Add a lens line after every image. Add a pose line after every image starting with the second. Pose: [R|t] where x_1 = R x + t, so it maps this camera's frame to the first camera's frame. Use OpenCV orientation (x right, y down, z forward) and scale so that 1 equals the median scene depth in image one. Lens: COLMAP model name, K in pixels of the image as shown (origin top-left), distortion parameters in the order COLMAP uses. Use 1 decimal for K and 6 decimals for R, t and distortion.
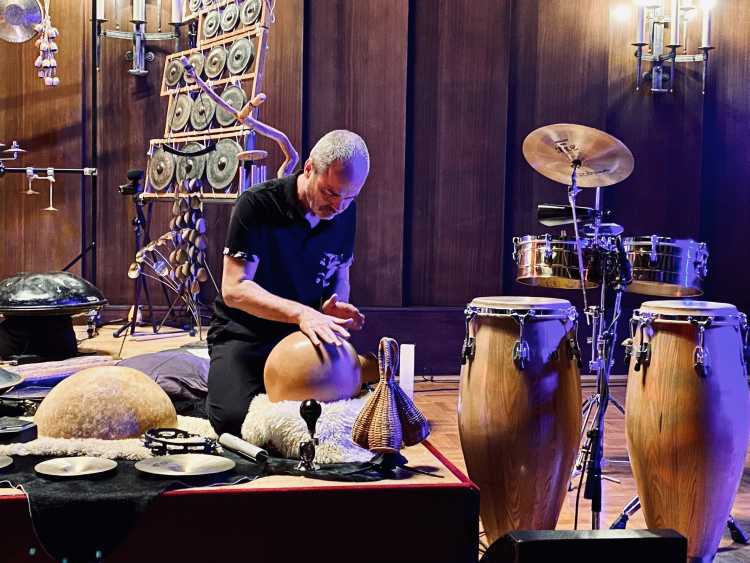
lens RADIAL K [[1104.5, 0, 375.0], [0, 1104.5, 281.5], [0, 0, 1]] dist [0.089249, 0.014926]
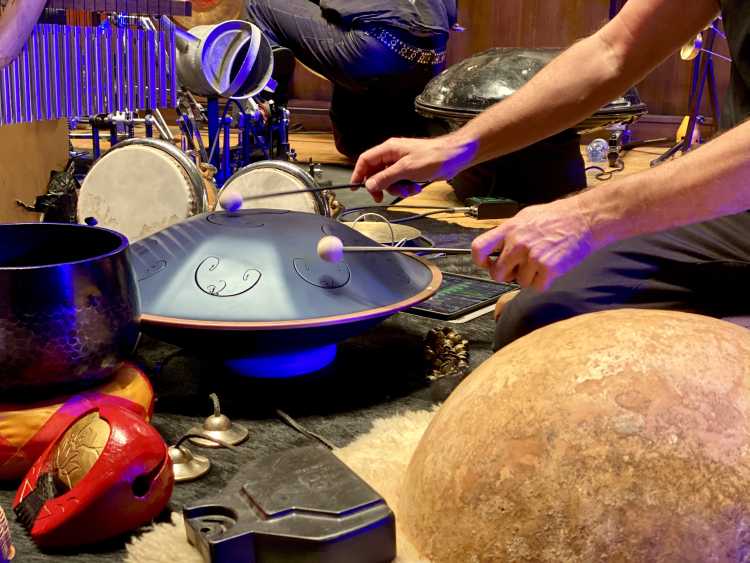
lens RADIAL K [[1033.0, 0, 375.0], [0, 1033.0, 281.5], [0, 0, 1]] dist [0.124941, 0.044889]
pose [[0.887097, 0.109637, -0.448374, -0.109419], [-0.029402, 0.982831, 0.182151, 0.011851], [0.460646, -0.148402, 0.875090, 0.436197]]
